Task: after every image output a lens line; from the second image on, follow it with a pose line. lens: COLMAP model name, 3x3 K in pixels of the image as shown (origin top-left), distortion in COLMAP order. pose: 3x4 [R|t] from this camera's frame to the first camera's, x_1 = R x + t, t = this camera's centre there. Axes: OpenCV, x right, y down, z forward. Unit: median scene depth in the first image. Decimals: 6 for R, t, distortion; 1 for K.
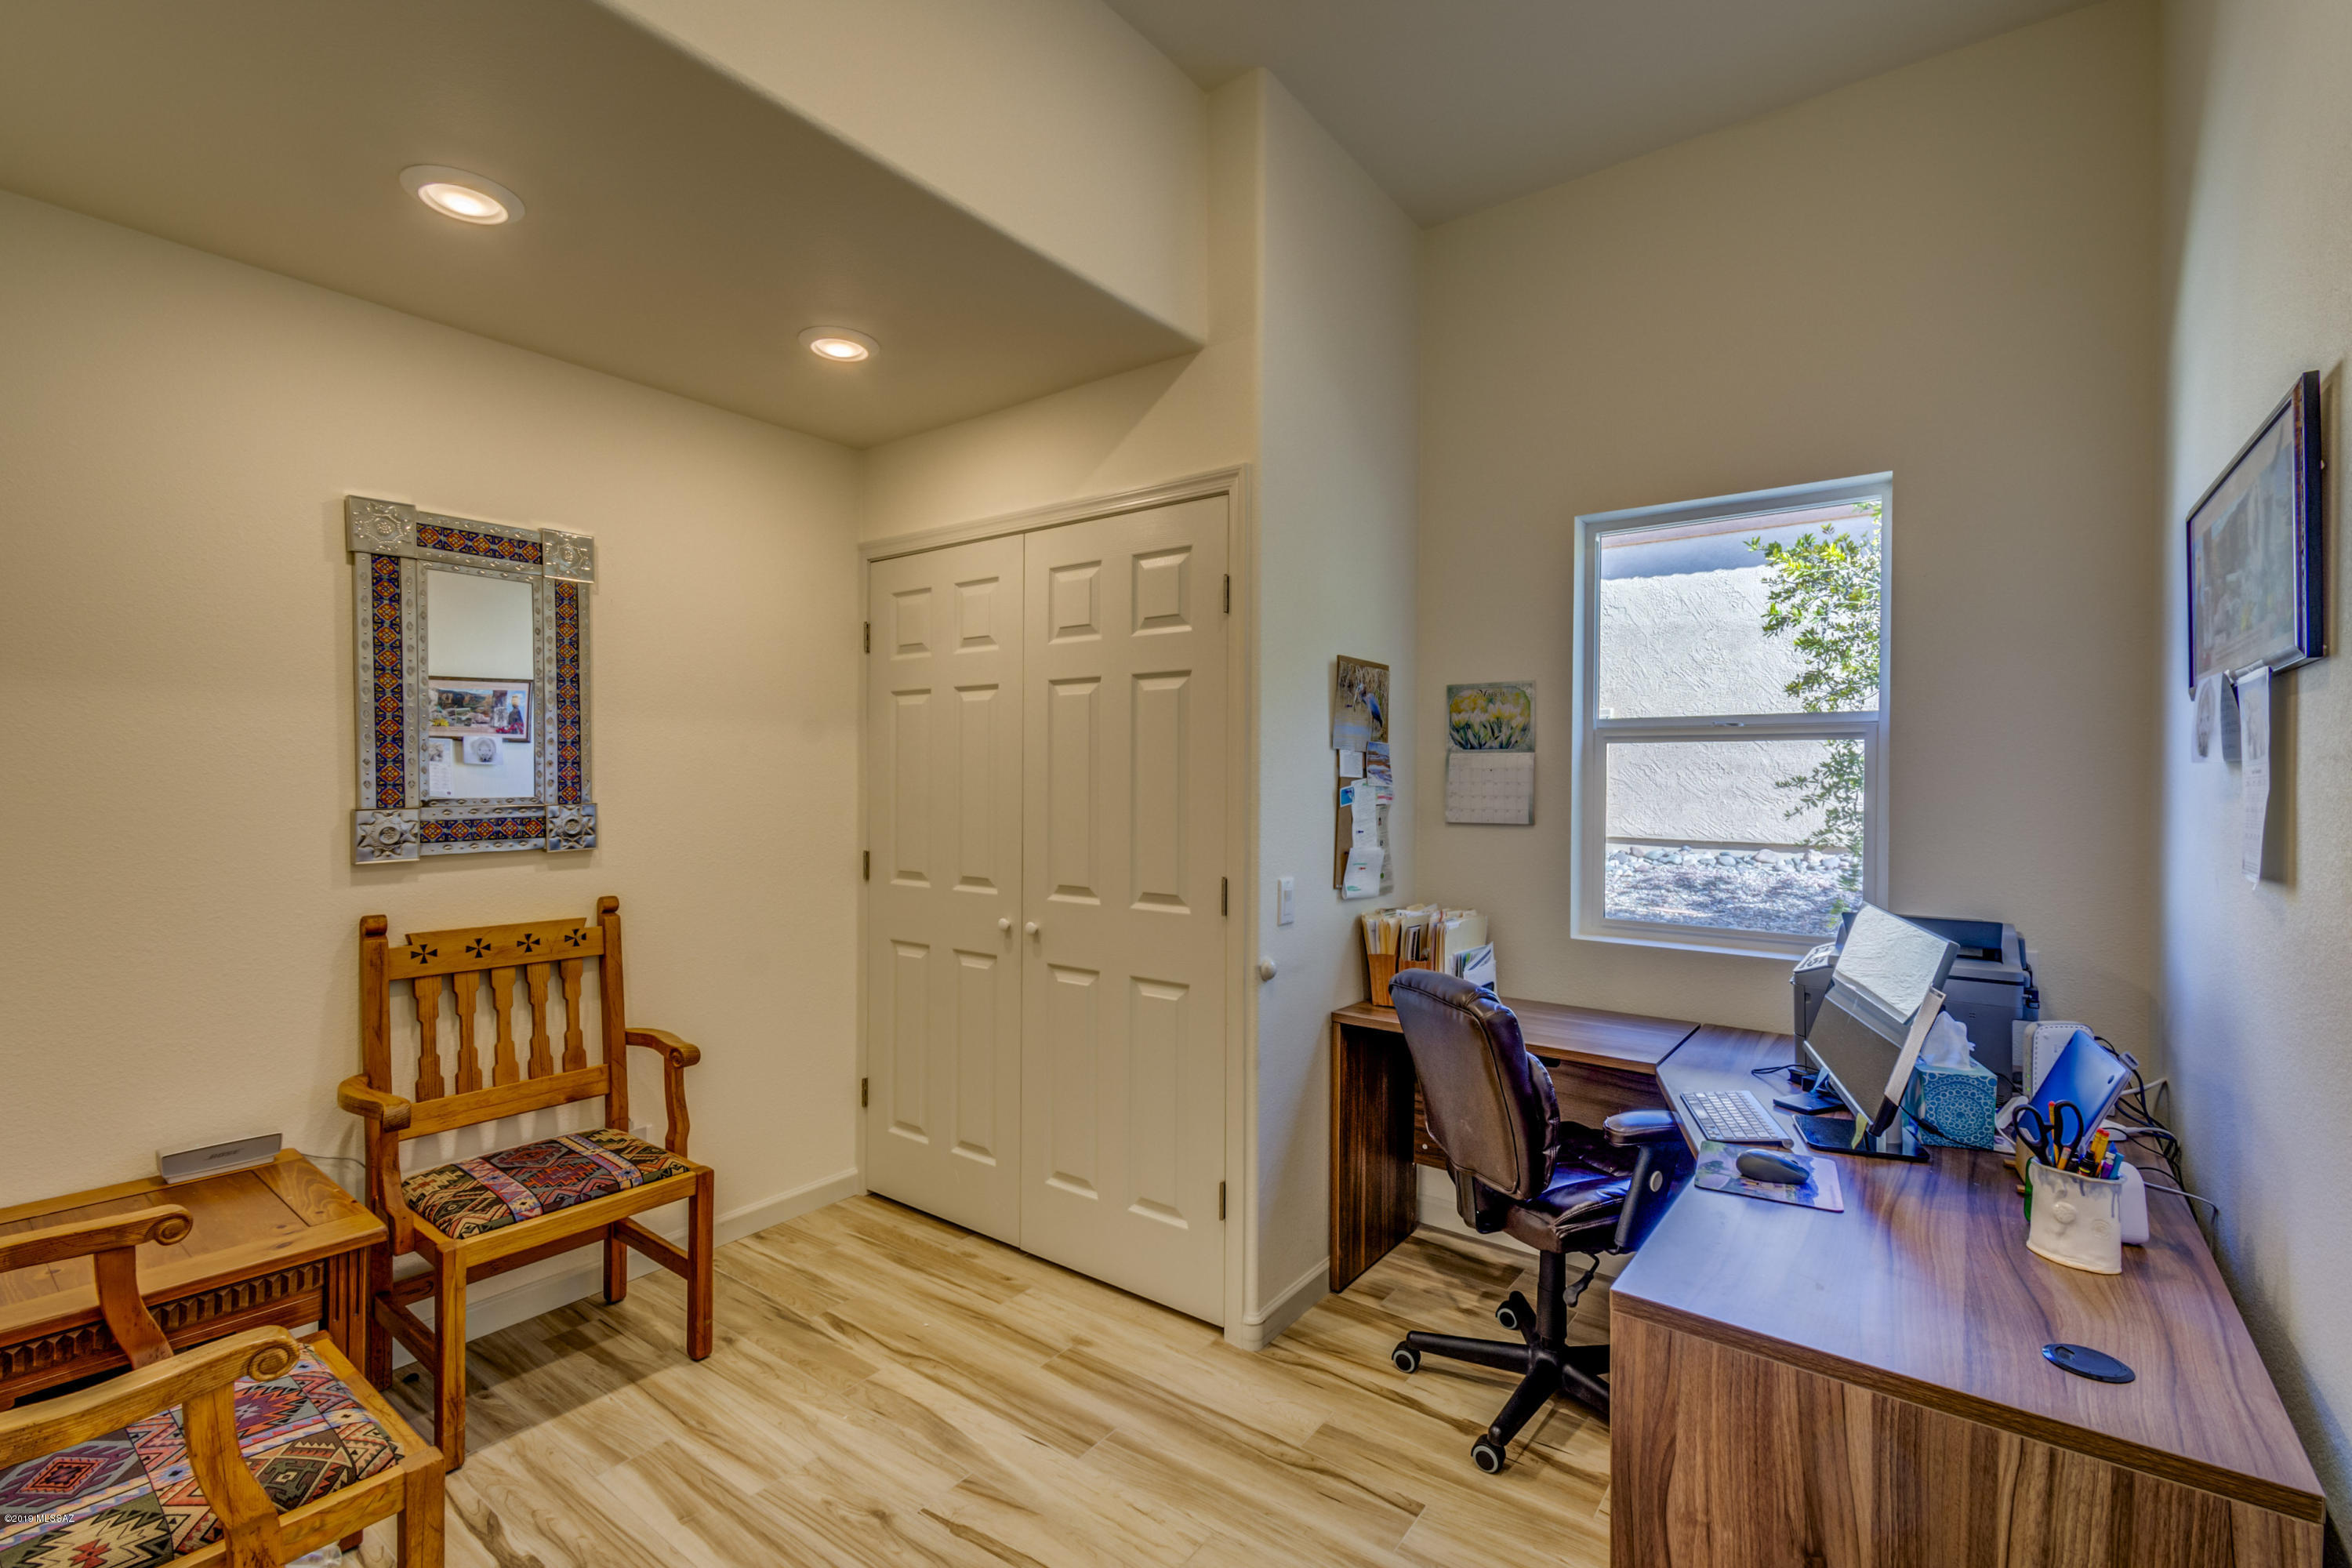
lens RADIAL K [[1033.9, 0, 1179.6], [0, 1033.9, 786.4], [0, 0, 1]] dist [0.011755, -0.004192]
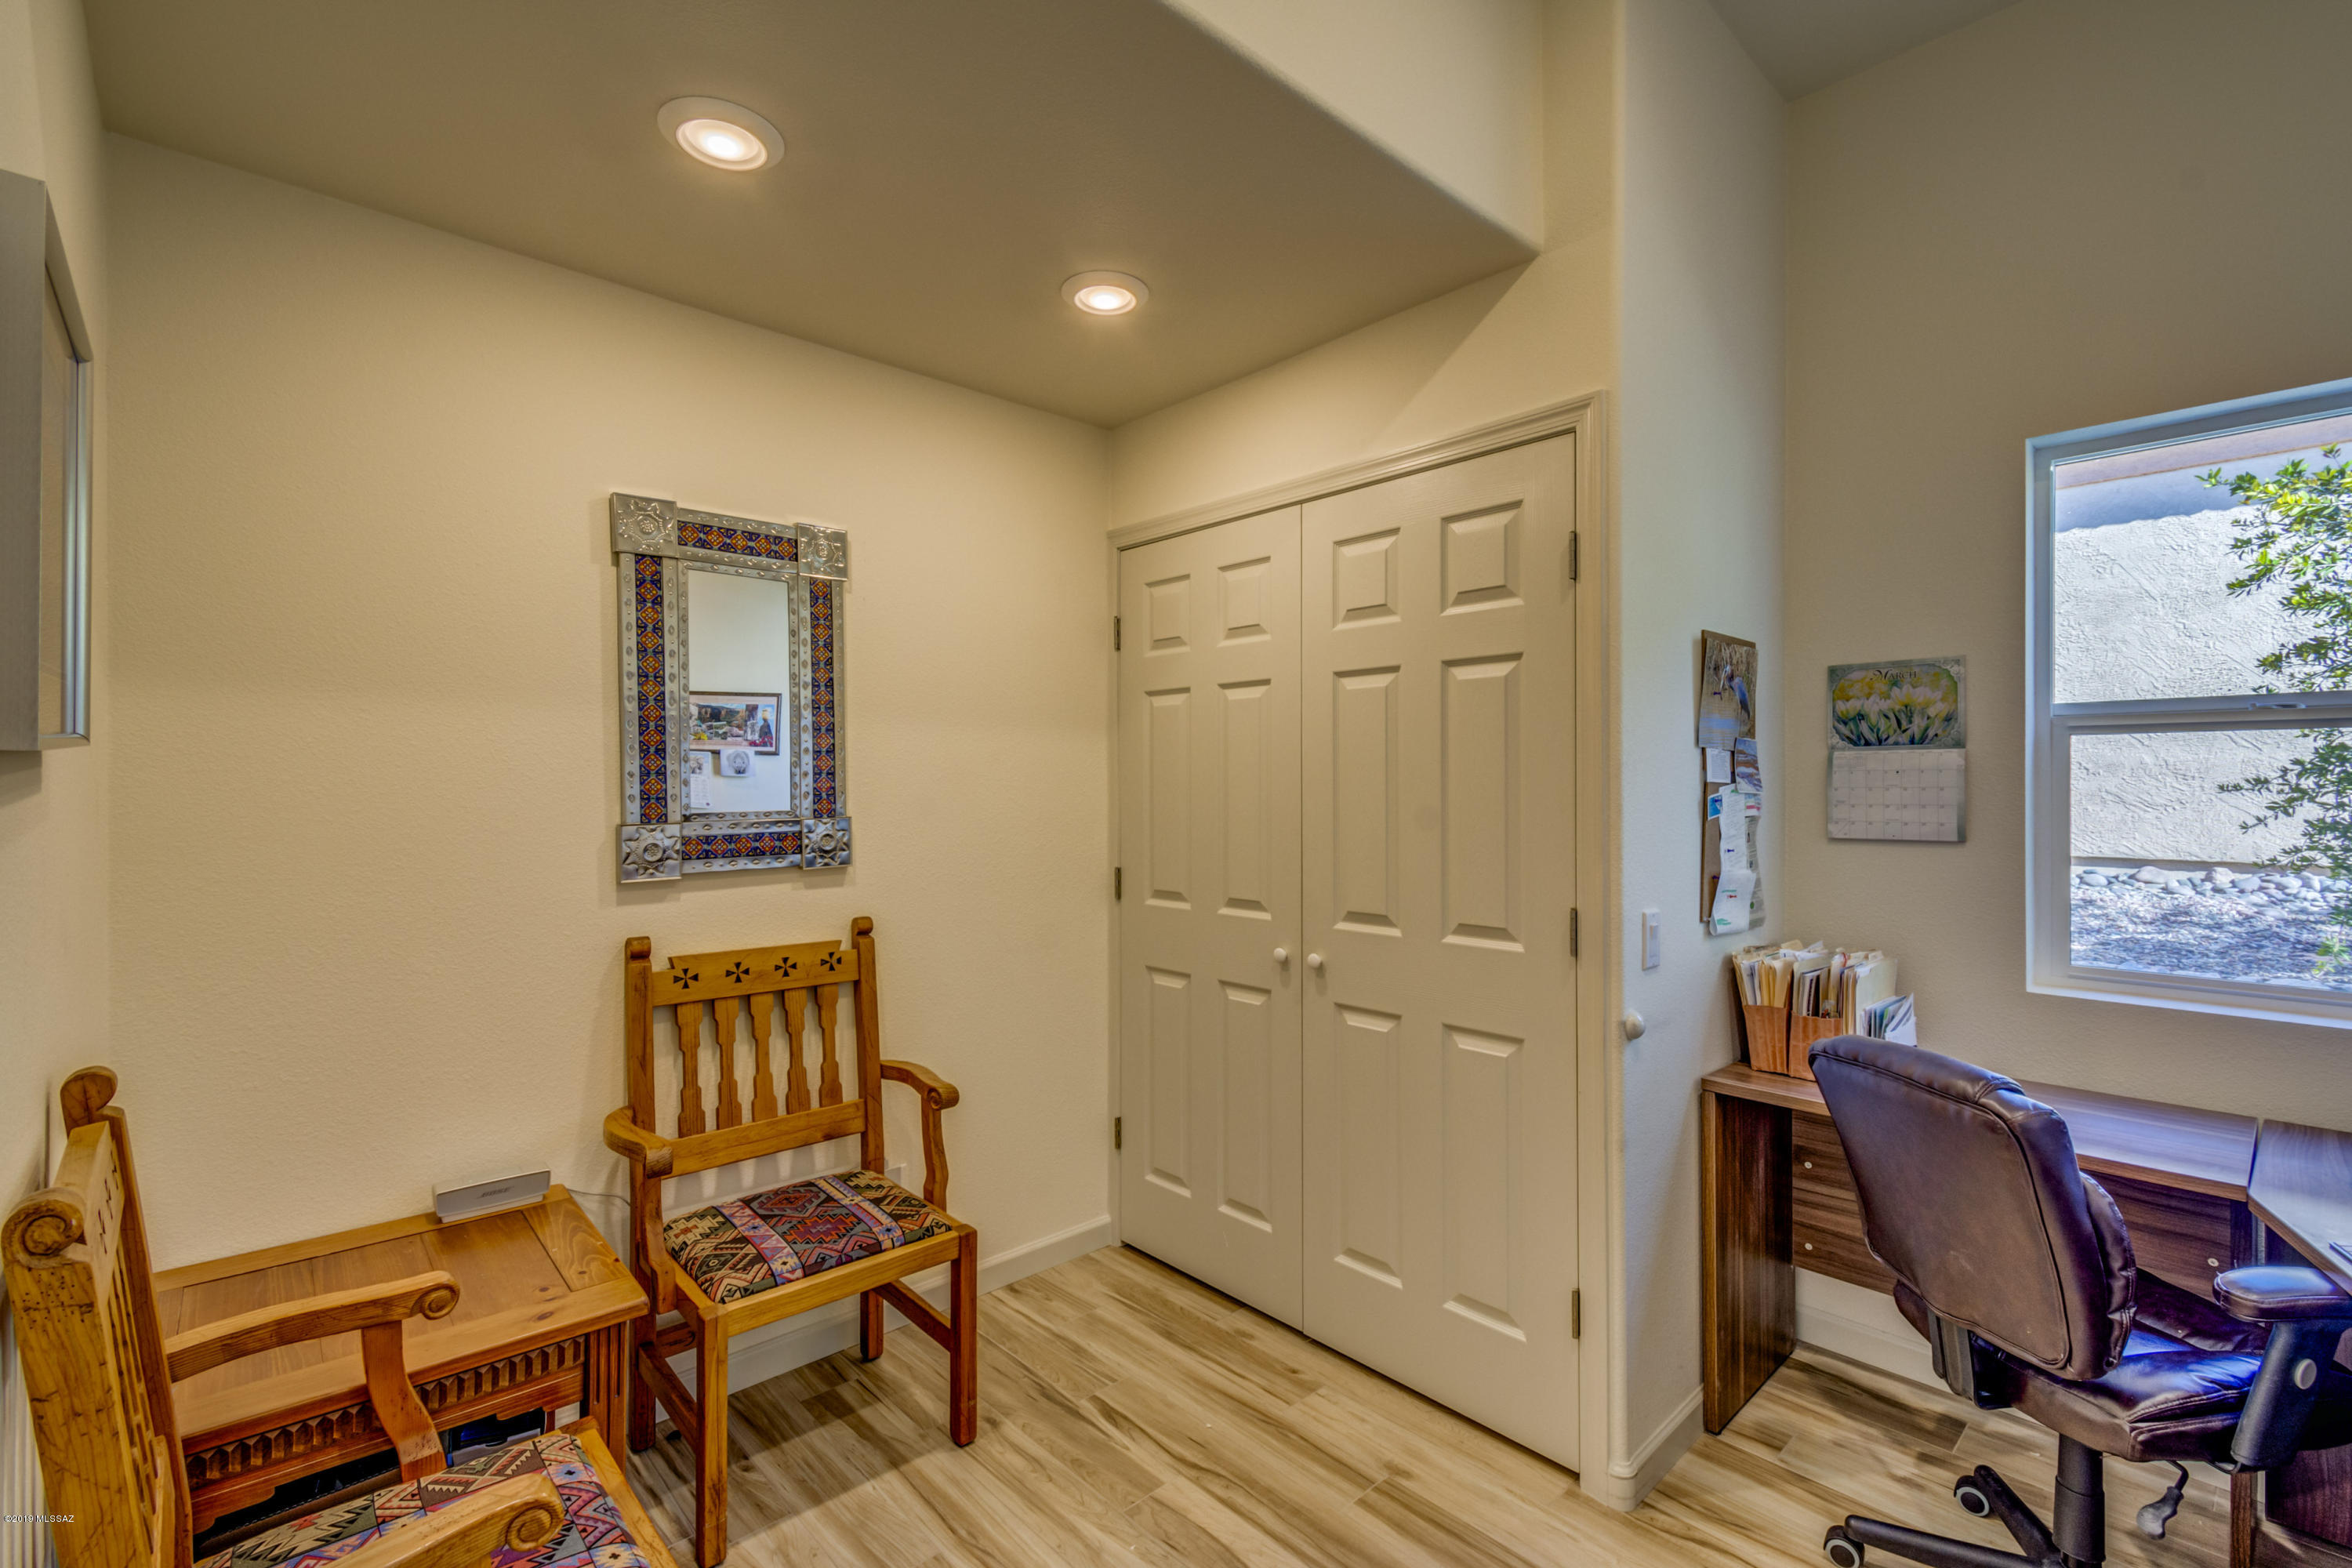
lens RADIAL K [[1033.9, 0, 1175.4], [0, 1033.9, 786.8], [0, 0, 1]] dist [0.011755, -0.004192]
pose [[0.982262, -0.006893, -0.187388, -0.106132], [0.005693, 0.999960, -0.006943, -0.002608], [0.187429, 0.005753, 0.982261, 0.148532]]
